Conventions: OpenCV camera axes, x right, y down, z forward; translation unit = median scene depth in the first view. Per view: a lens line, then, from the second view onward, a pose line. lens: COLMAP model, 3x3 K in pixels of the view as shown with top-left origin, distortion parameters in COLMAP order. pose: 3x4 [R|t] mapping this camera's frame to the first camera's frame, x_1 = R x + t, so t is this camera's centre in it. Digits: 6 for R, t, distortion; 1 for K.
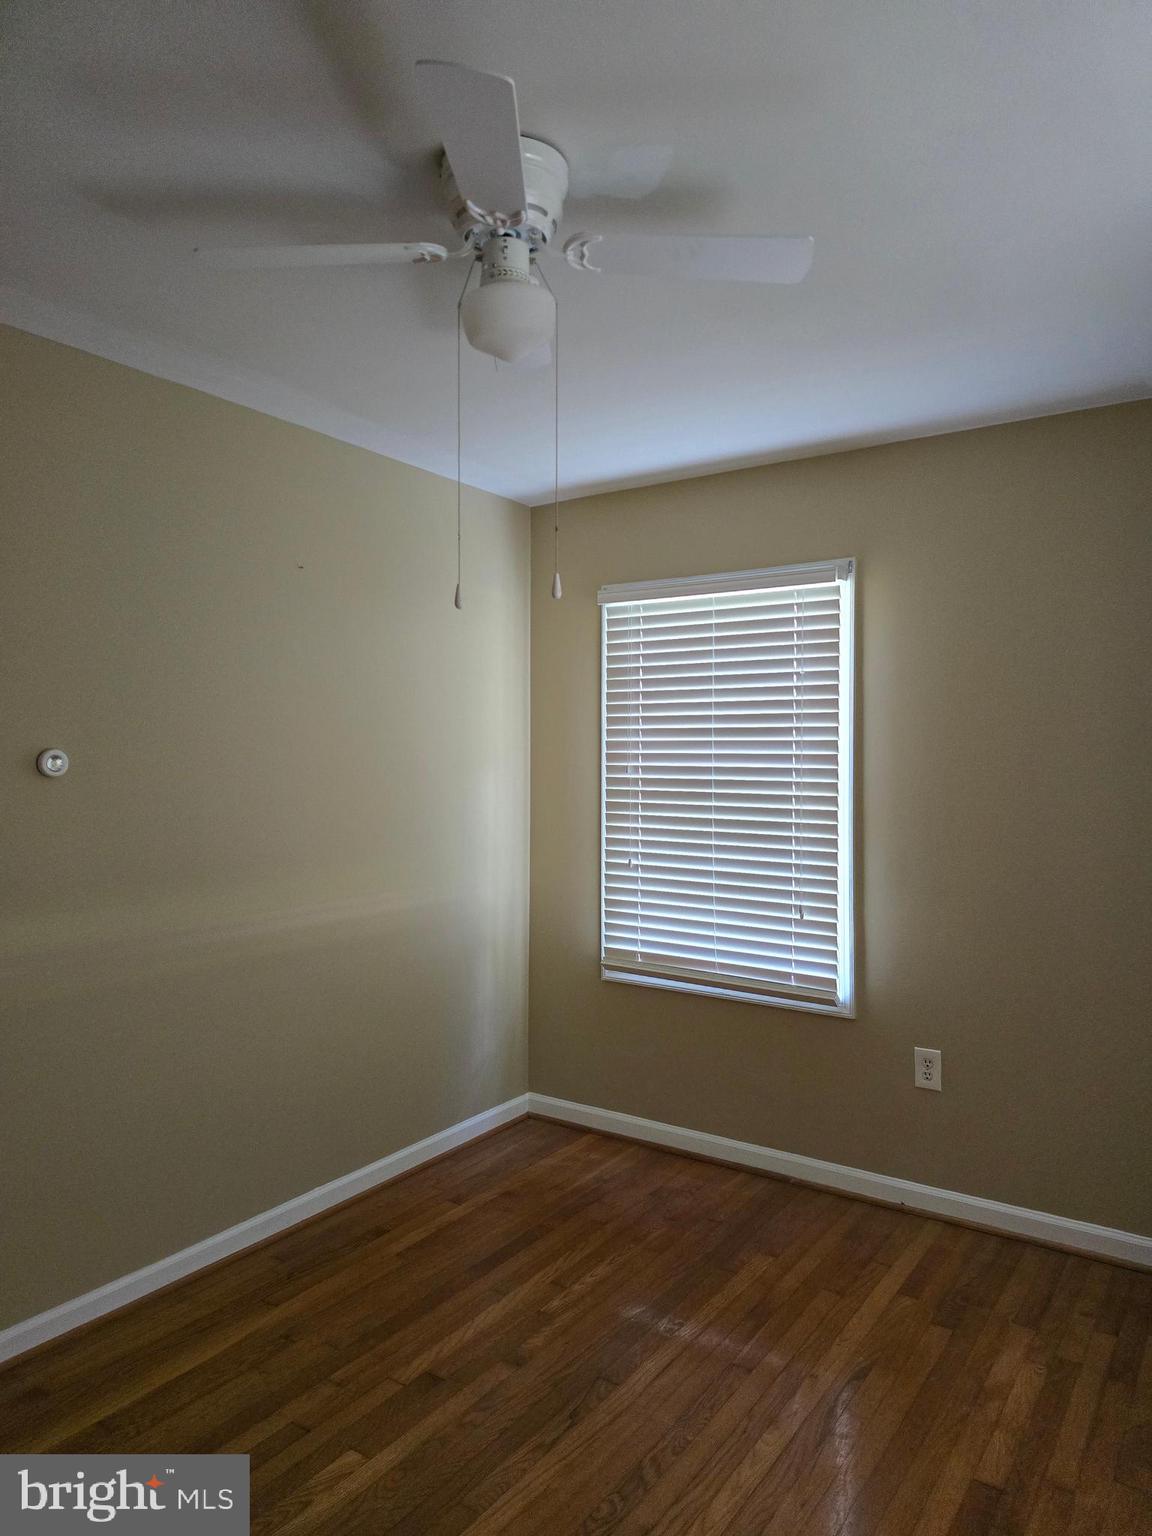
lens RADIAL K [[1032.4, 0, 568.8], [0, 1032.4, 763.9], [0, 0, 1]] dist [0.061937, -0.061755]
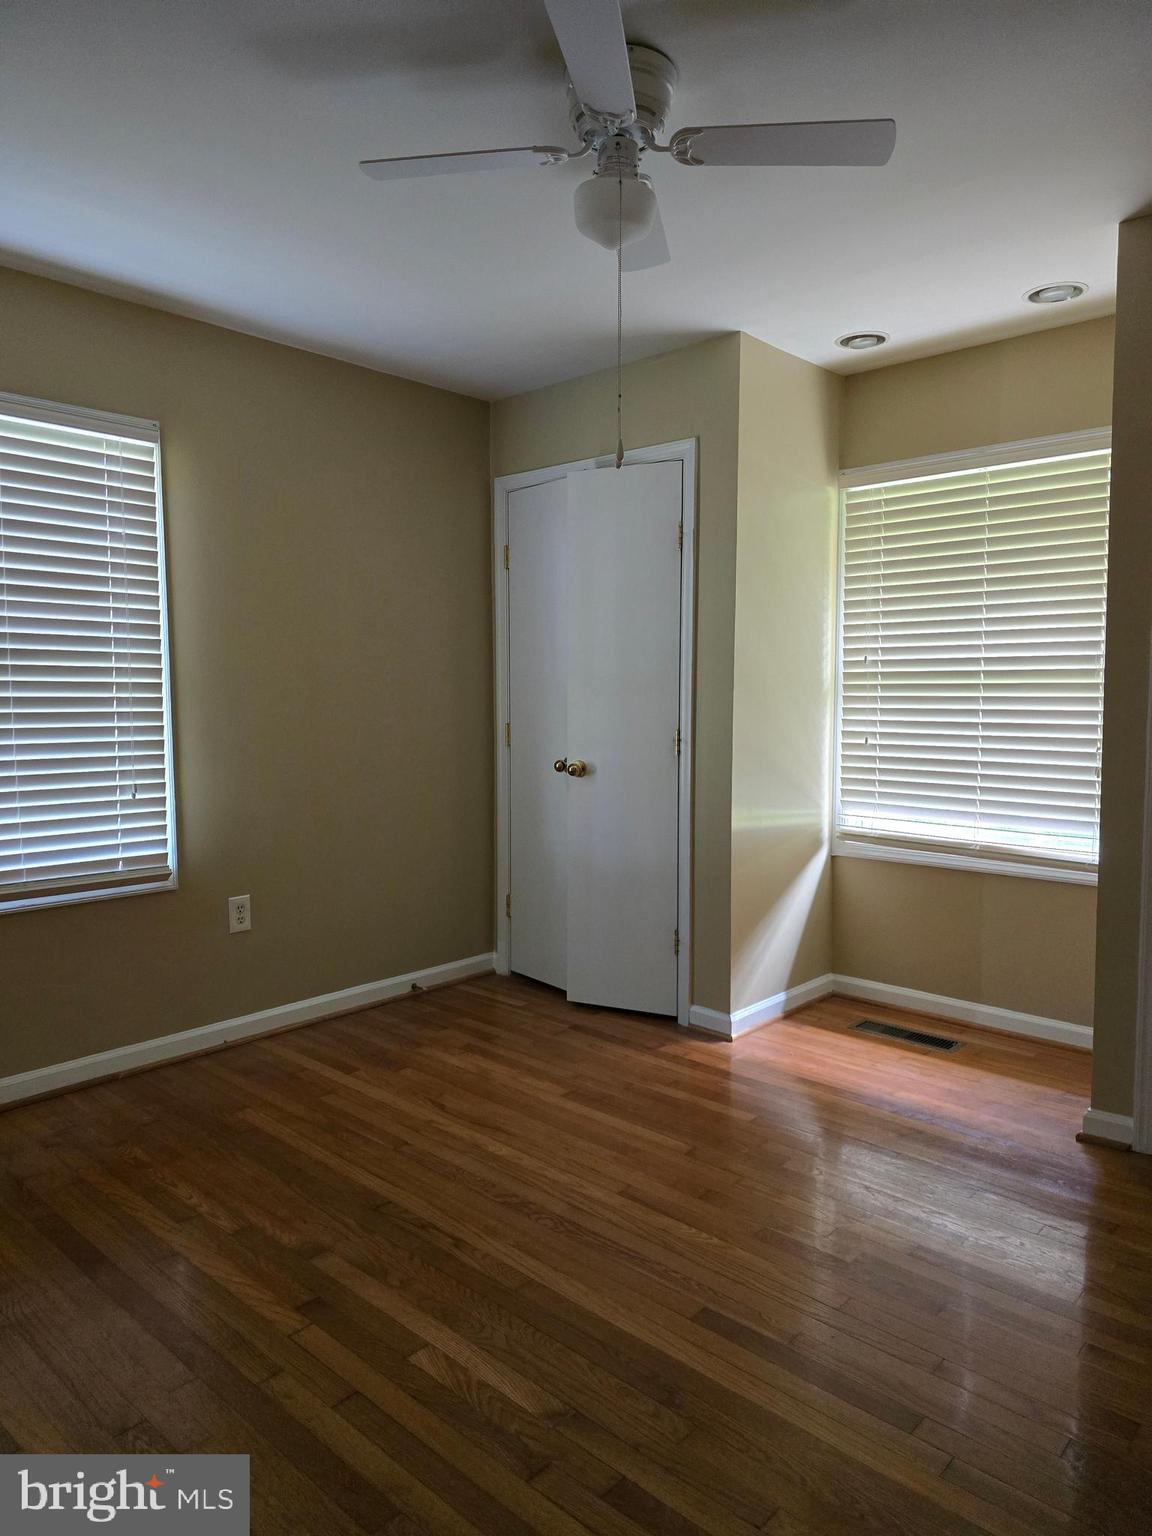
lens RADIAL K [[1032.4, 0, 573.8], [0, 1032.4, 775.4], [0, 0, 1]] dist [0.061937, -0.061755]
pose [[0.133729, -0.079782, 0.987801, -0.761423], [0.008709, 0.996810, 0.079331, 0.065700], [-0.990980, -0.002007, 0.133997, 0.548144]]
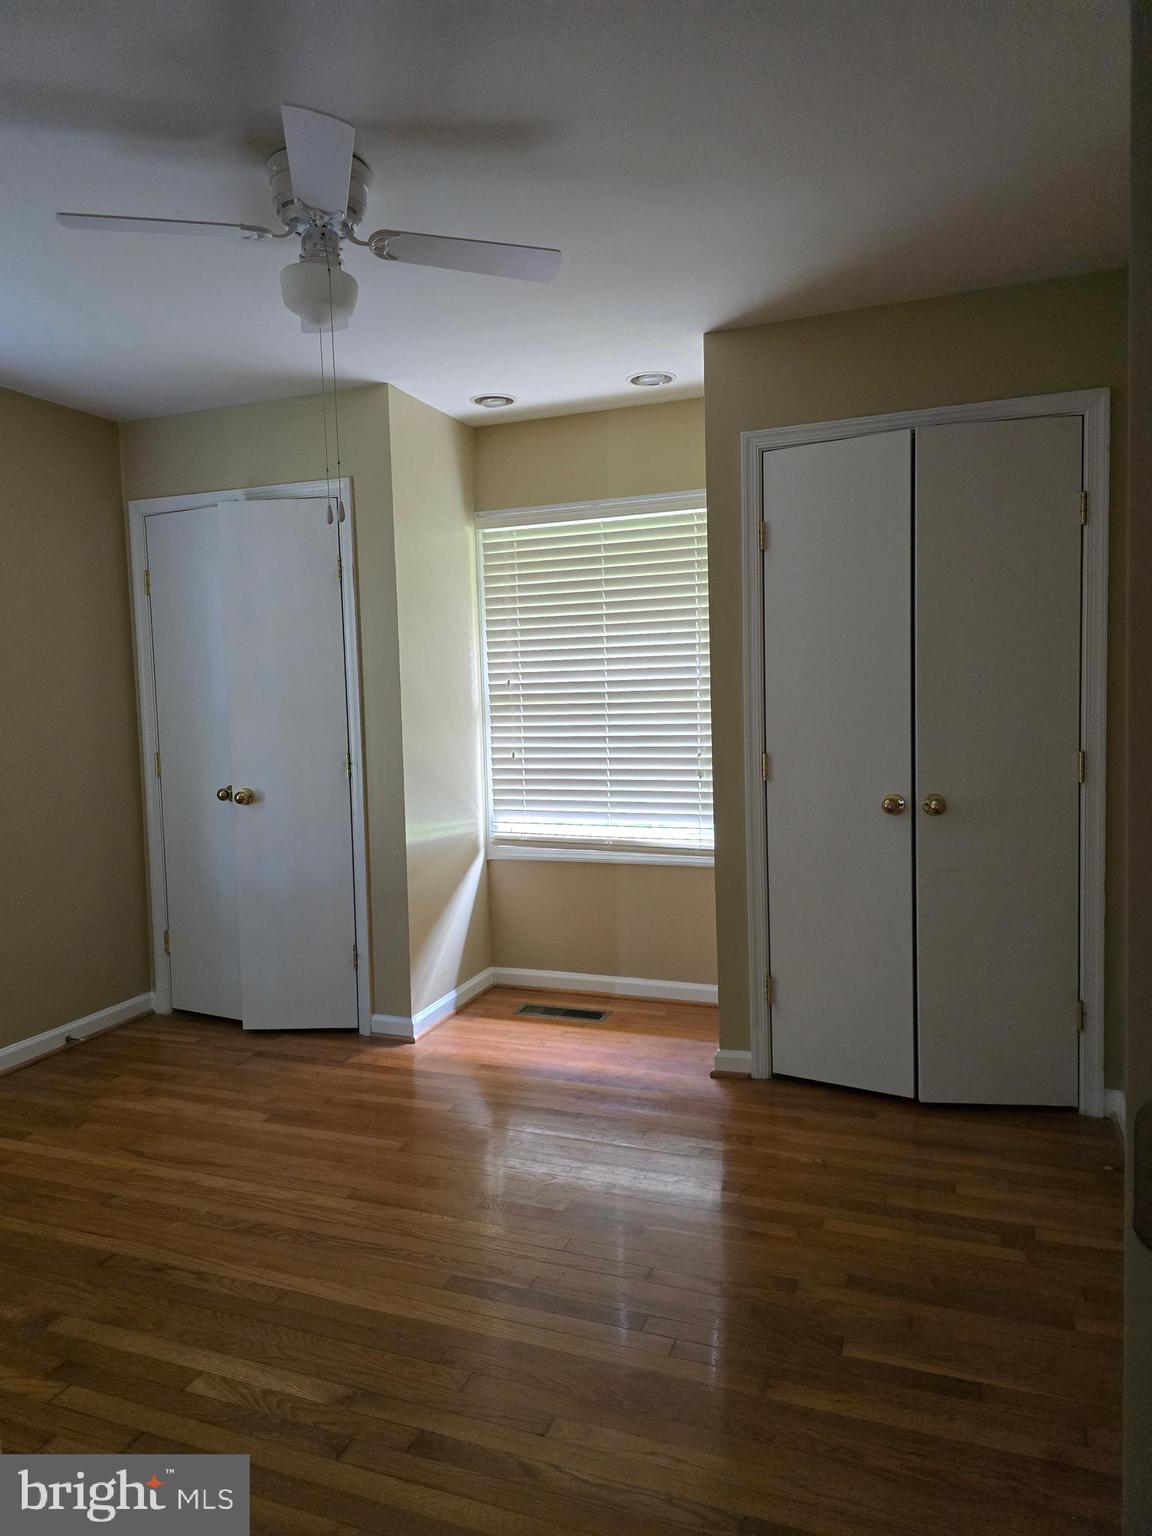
lens RADIAL K [[1032.4, 0, 557.0], [0, 1032.4, 772.1], [0, 0, 1]] dist [0.061937, -0.061755]
pose [[-0.242614, -0.066915, 0.967812, -0.840063], [0.036354, 0.996291, 0.077997, 0.041903], [-0.969441, 0.054107, -0.239281, 0.647067]]
